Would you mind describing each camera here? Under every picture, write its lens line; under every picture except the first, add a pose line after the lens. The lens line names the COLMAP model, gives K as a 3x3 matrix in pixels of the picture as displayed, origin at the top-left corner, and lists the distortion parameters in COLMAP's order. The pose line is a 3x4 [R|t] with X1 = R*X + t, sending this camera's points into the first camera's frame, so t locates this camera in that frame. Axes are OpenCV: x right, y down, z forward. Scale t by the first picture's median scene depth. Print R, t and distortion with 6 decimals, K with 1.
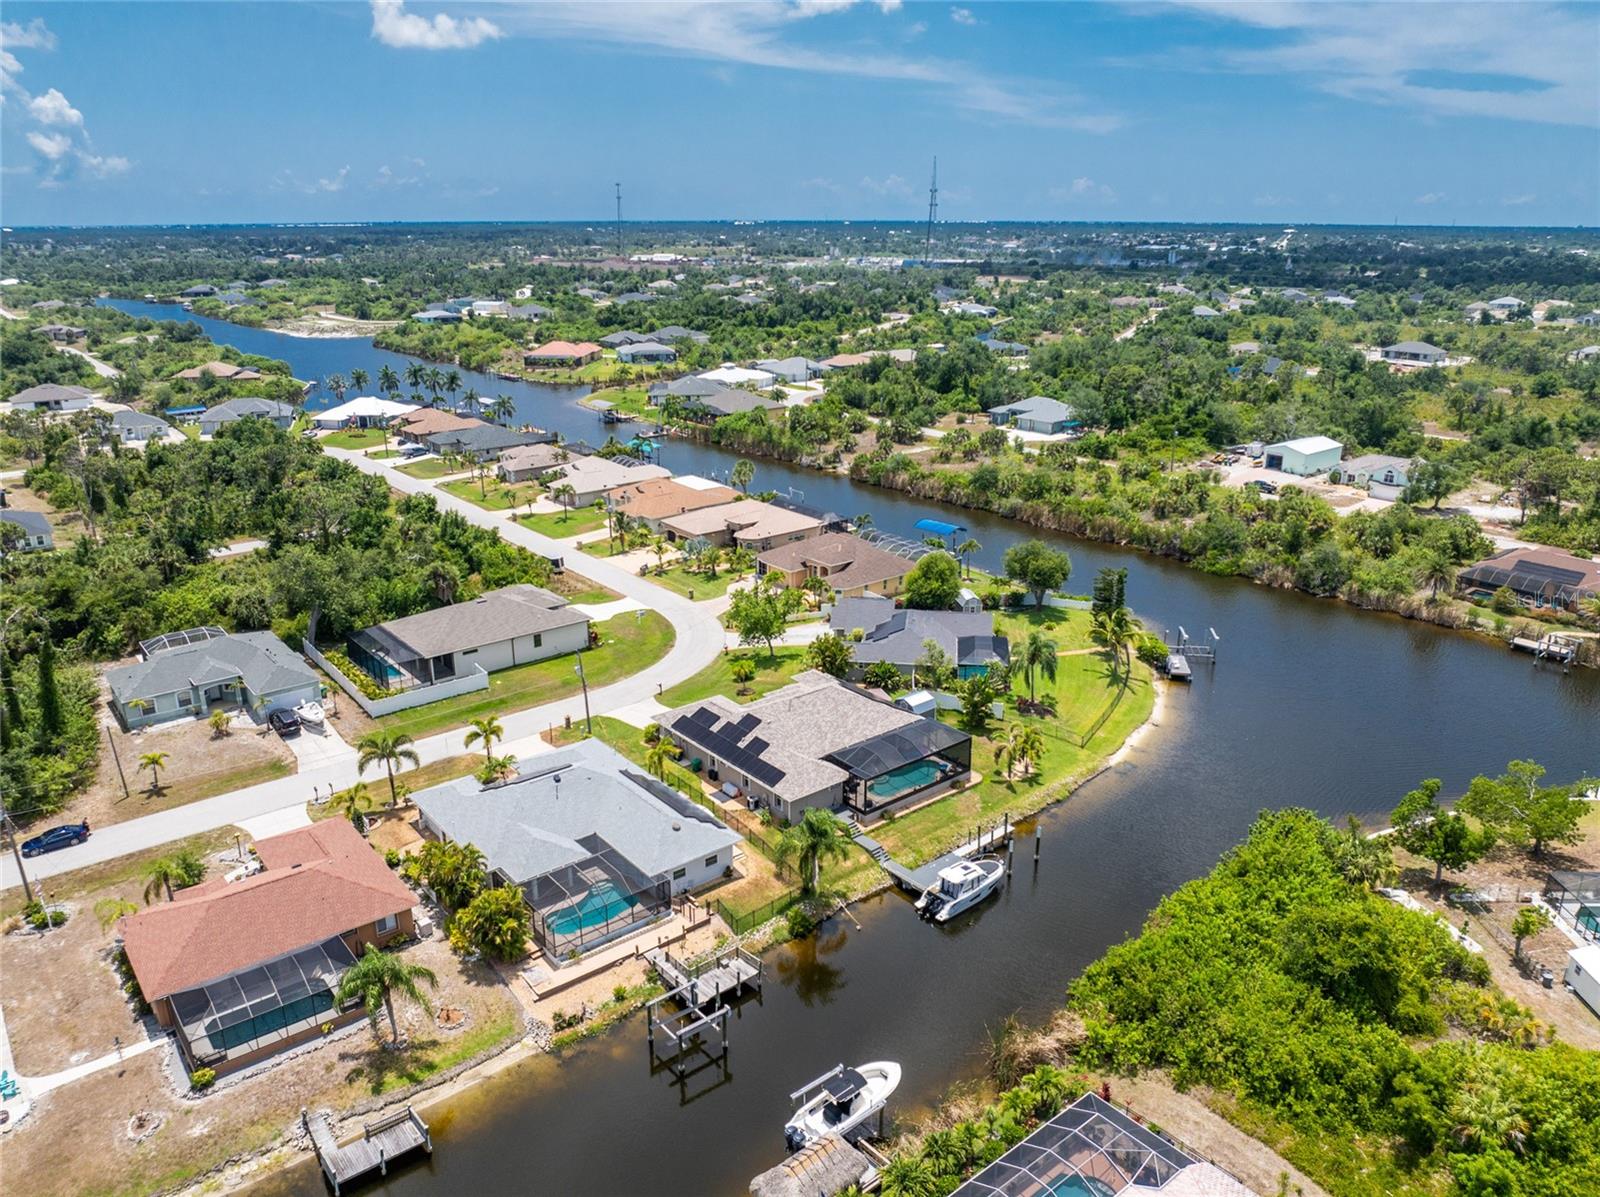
lens RADIAL K [[1120.9, 0, 814.7], [0, 1120.9, 607.7], [0, 0, 1]] dist [-0.050686, 0.015715]
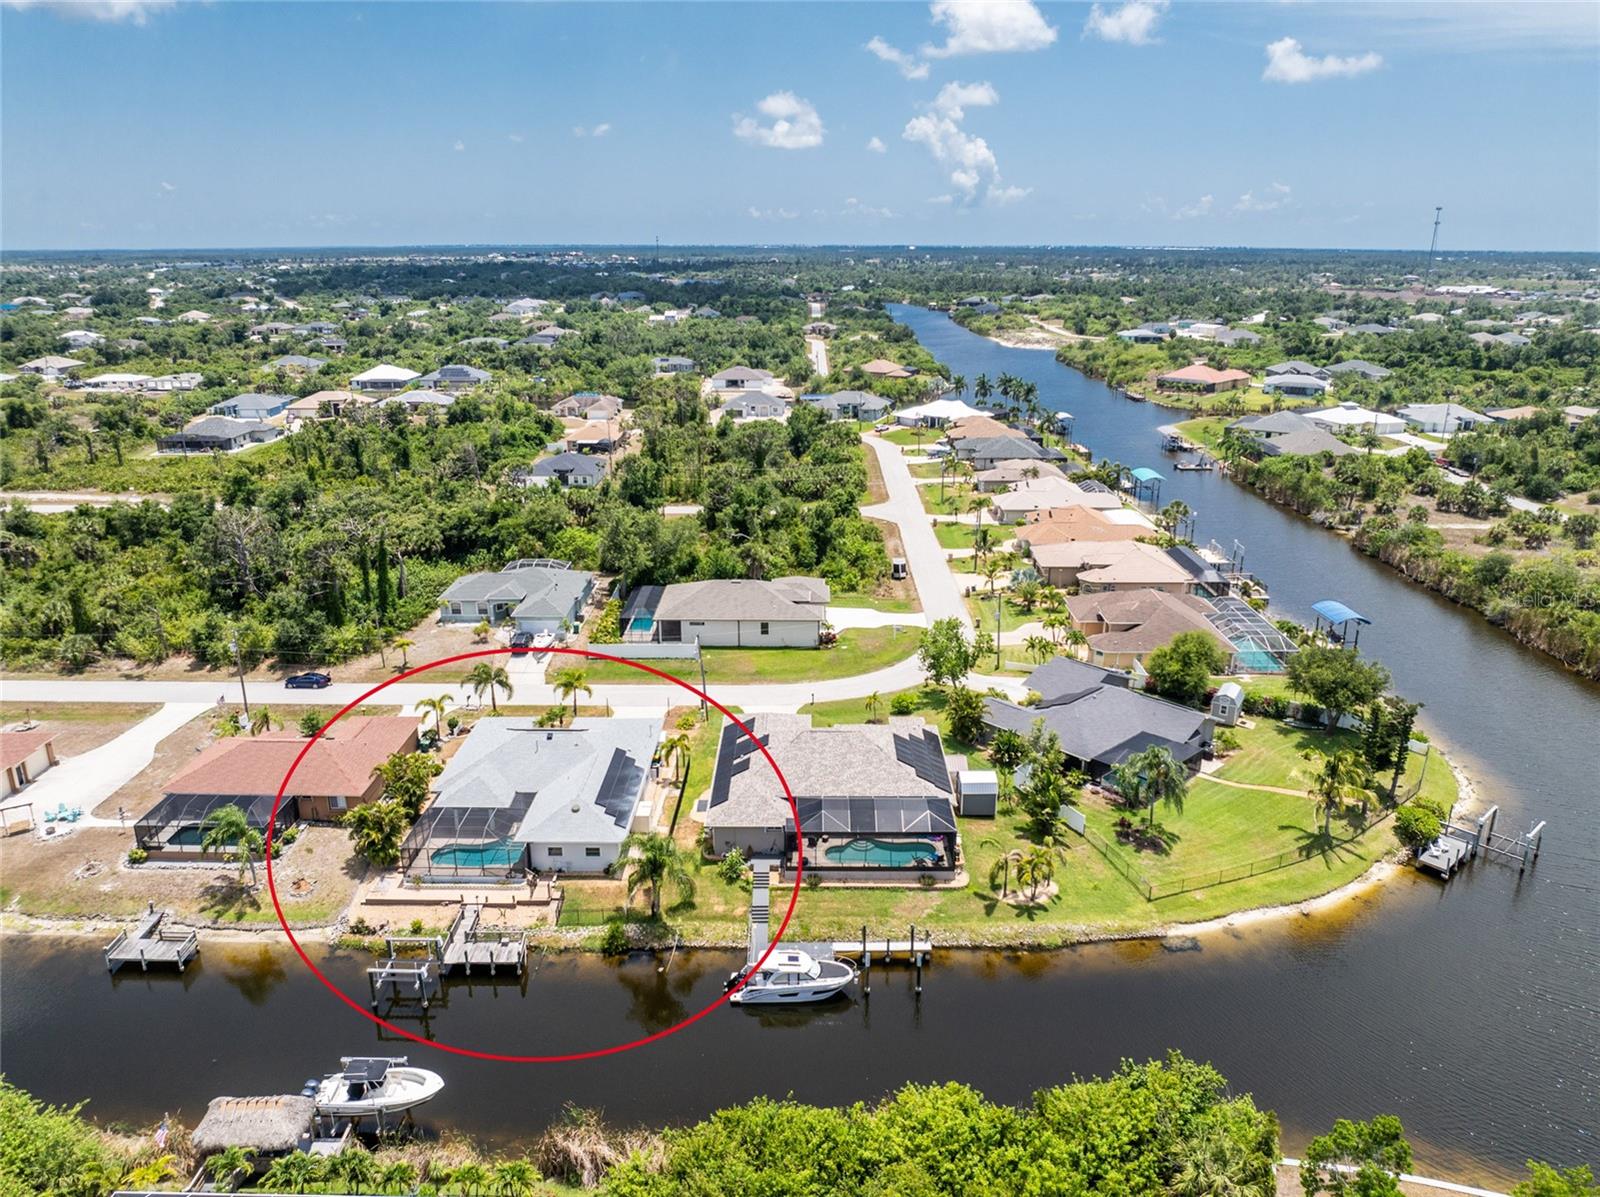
lens RADIAL K [[1120.9, 0, 817.0], [0, 1120.9, 593.4], [0, 0, 1]] dist [-0.050686, 0.015715]
pose [[0.768931, 0.188836, -0.610808, 0.442978], [-0.208615, 0.977200, 0.039490, -0.056884], [0.604339, 0.097059, 0.790793, 0.218333]]
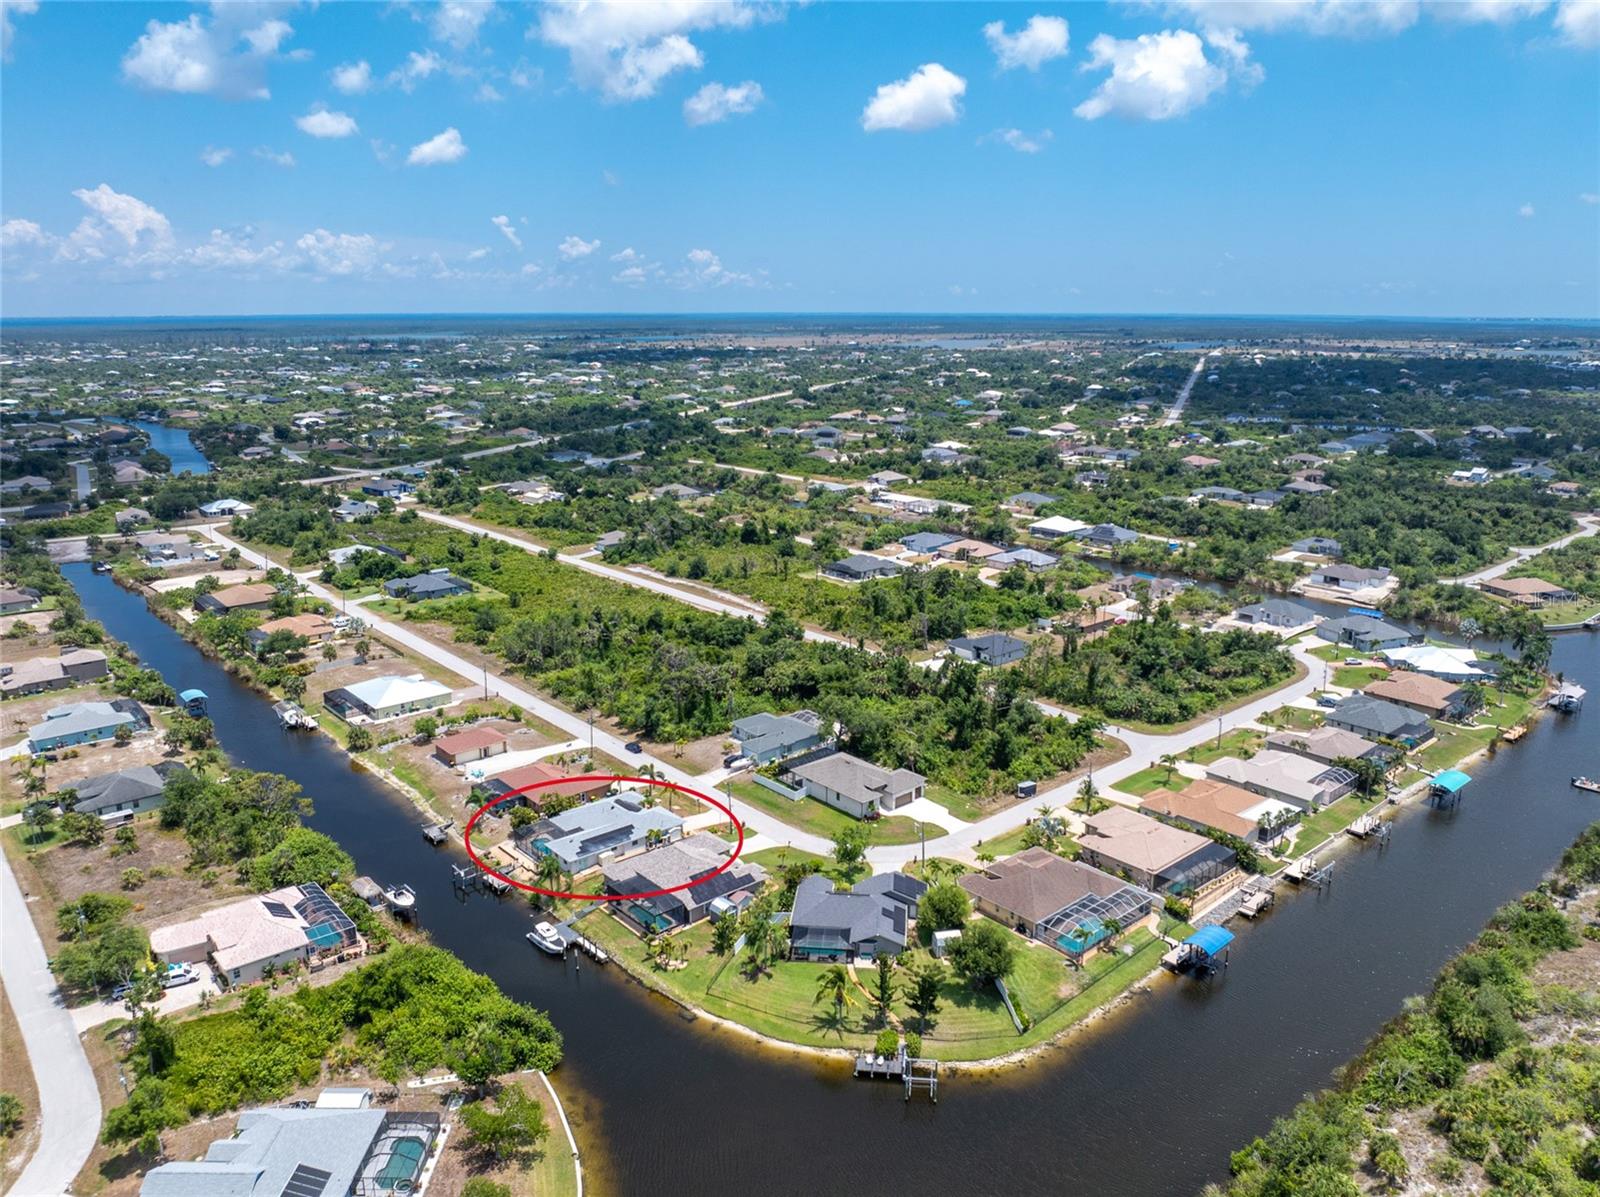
lens RADIAL K [[1120.9, 0, 808.4], [0, 1120.9, 603.5], [0, 0, 1]] dist [-0.050686, 0.015715]
pose [[0.037893, 0.240245, -0.969972, 1.323508], [-0.332372, 0.918434, 0.214495, -0.591876], [0.942387, 0.314264, 0.114653, 0.731224]]
